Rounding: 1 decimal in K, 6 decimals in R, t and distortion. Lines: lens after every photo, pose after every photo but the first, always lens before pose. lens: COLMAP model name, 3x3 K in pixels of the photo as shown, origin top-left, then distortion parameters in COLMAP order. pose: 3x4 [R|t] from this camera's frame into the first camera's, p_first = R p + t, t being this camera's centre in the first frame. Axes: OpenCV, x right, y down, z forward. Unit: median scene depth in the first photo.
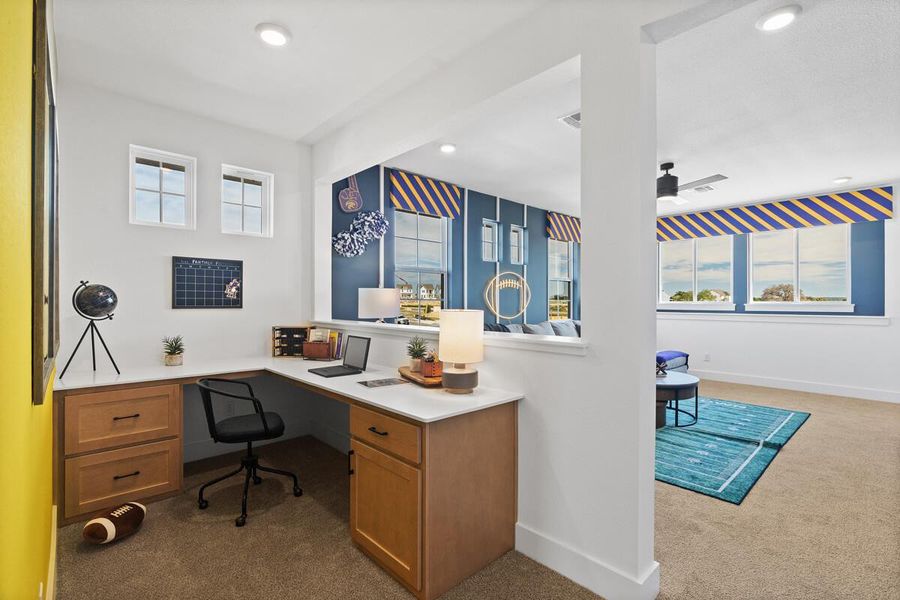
lens RADIAL K [[416.4, 0, 449.9], [0, 416.4, 302.7], [0, 0, 1]] dist [-0.004174, 0.000857]
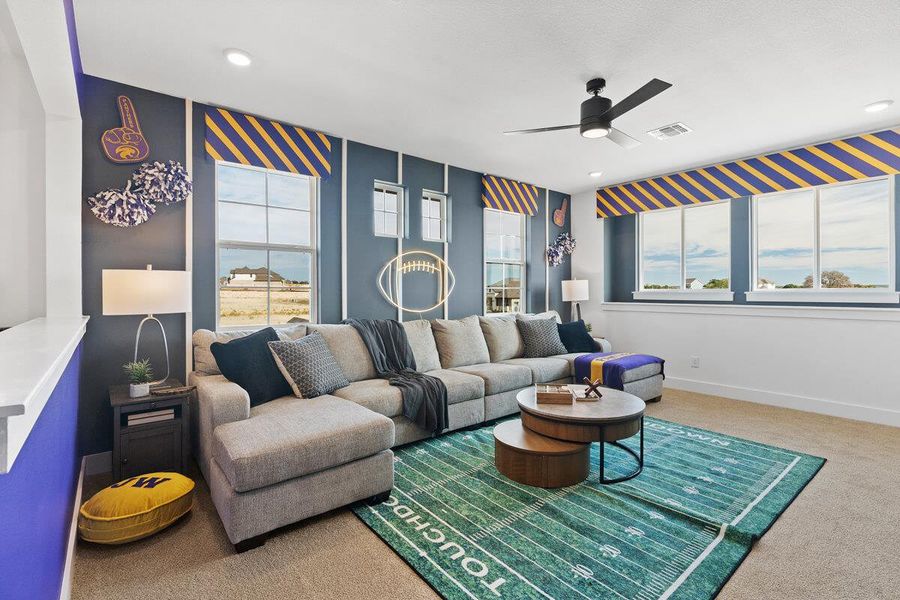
lens RADIAL K [[416.4, 0, 449.7], [0, 416.4, 293.0], [0, 0, 1]] dist [-0.004174, 0.000857]
pose [[0.997937, -0.003274, -0.064111, 0.262727], [0.003472, 0.999990, 0.002967, 0.000984], [0.064100, -0.003183, 0.997938, 0.255404]]
